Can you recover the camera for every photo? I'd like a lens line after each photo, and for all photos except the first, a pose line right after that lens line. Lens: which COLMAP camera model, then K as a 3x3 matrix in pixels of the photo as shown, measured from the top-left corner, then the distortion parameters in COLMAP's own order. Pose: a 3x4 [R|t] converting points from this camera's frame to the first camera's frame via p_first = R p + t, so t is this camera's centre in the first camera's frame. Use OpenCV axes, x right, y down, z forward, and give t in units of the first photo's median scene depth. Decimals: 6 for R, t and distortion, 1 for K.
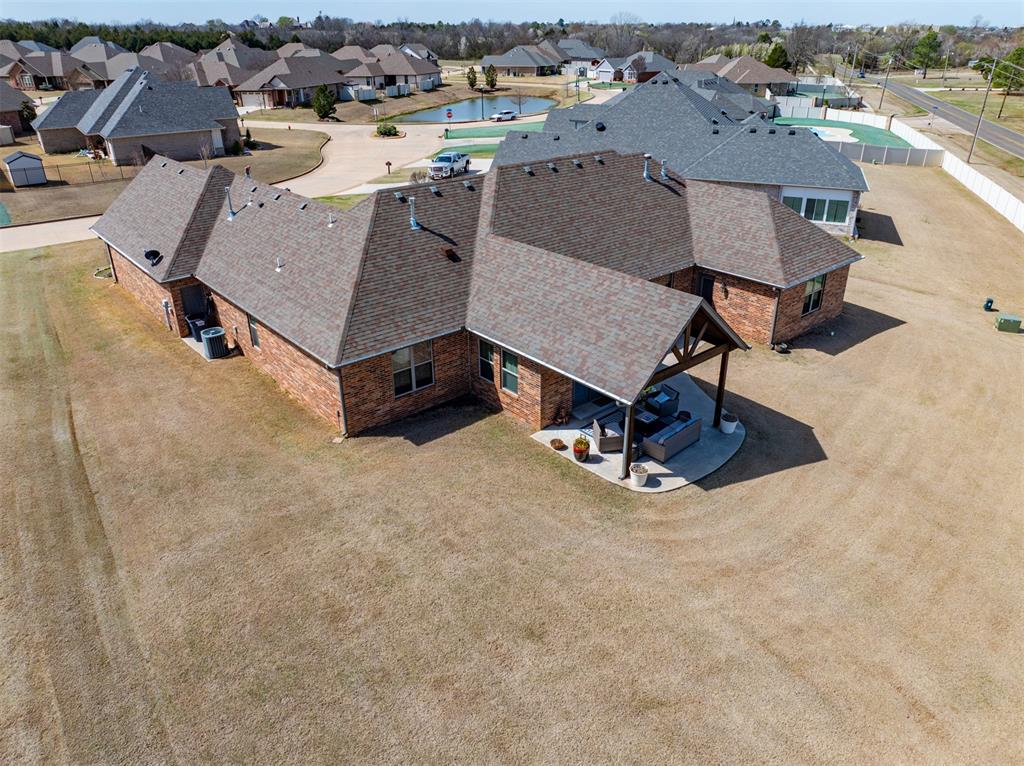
lens RADIAL K [[723.1, 0, 516.3], [0, 723.1, 381.9], [0, 0, 1]] dist [-0.050711, 0.026433]
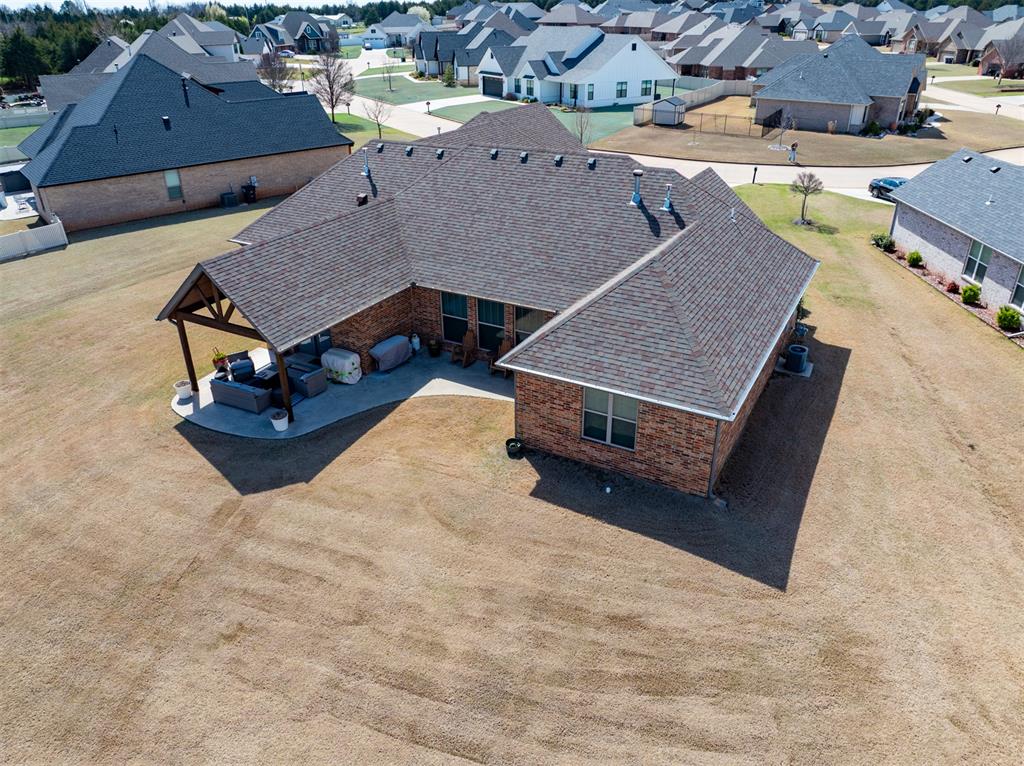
lens RADIAL K [[723.1, 0, 516.3], [0, 723.1, 381.9], [0, 0, 1]] dist [-0.050711, 0.026433]
pose [[0.348835, 0.442016, -0.826400, 0.938234], [-0.408589, 0.865303, 0.290353, -0.315968], [0.843427, 0.236373, 0.482451, 0.626535]]
